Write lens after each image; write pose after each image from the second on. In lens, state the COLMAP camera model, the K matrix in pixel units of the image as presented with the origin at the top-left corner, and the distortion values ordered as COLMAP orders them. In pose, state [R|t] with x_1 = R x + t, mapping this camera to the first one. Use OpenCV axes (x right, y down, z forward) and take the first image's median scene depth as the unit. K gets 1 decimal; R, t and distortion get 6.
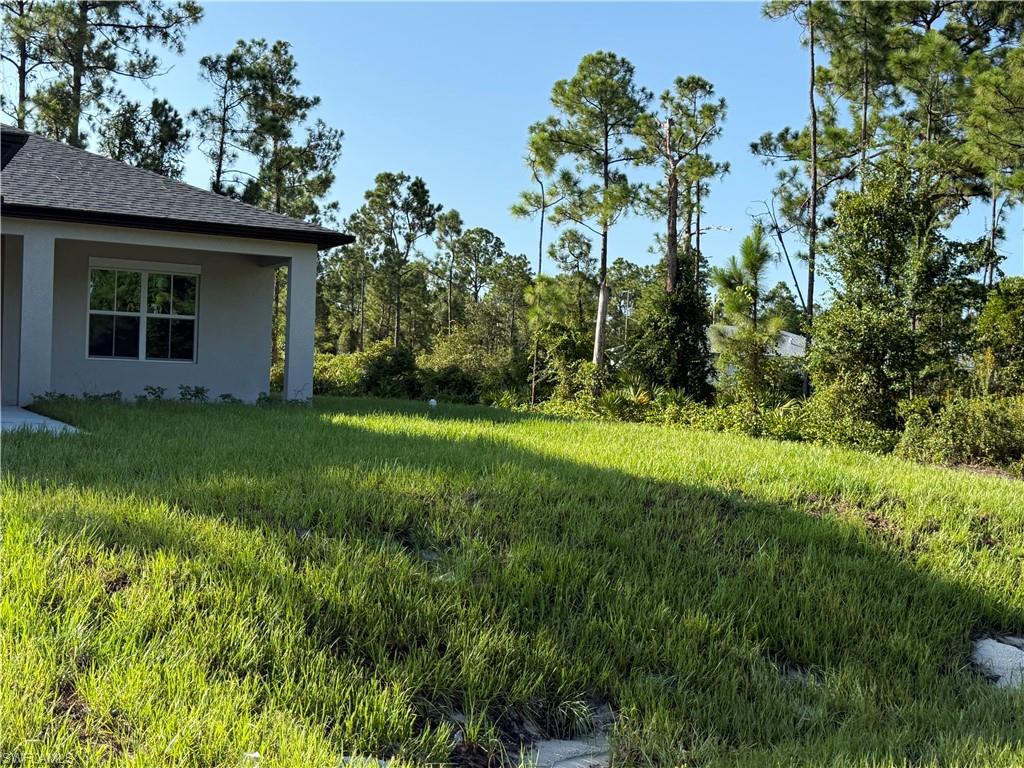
lens RADIAL K [[1244.1, 0, 512.0], [0, 1244.1, 384.0], [0, 0, 1]] dist [0.015404, 0.036521]
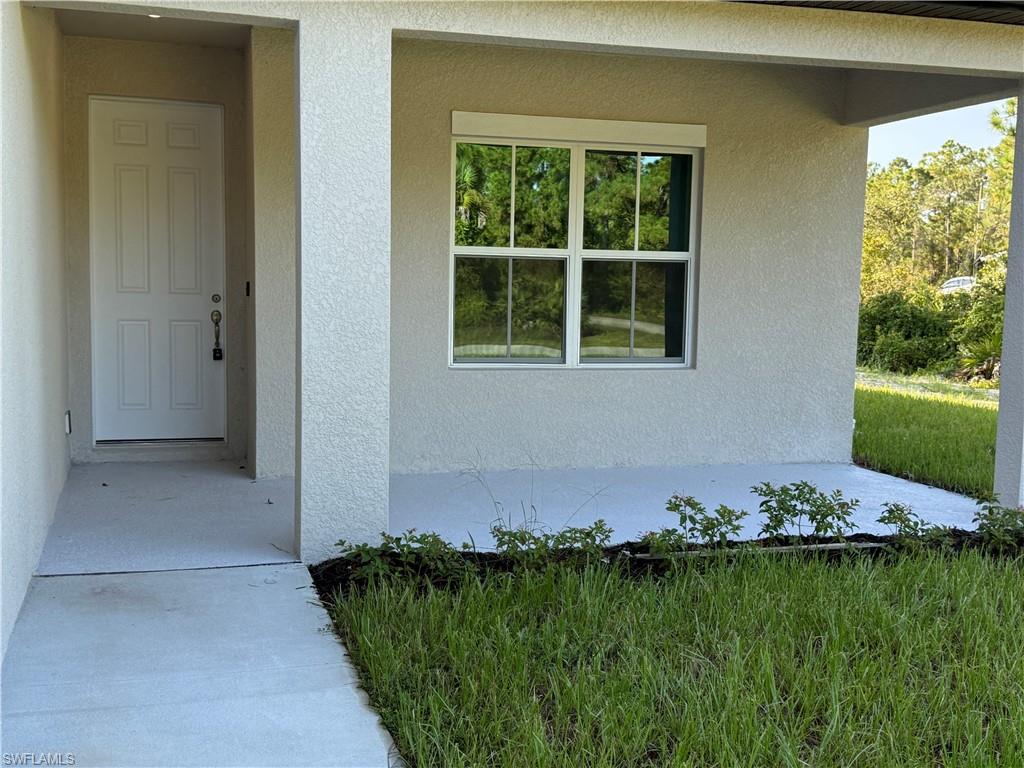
lens RADIAL K [[1244.1, 0, 512.0], [0, 1244.1, 384.0], [0, 0, 1]] dist [0.015404, 0.036521]
pose [[0.979801, 0.017752, -0.199186, -0.232545], [-0.000725, 0.996361, 0.085228, -0.047485], [0.199975, -0.083362, 0.976248, 0.591323]]
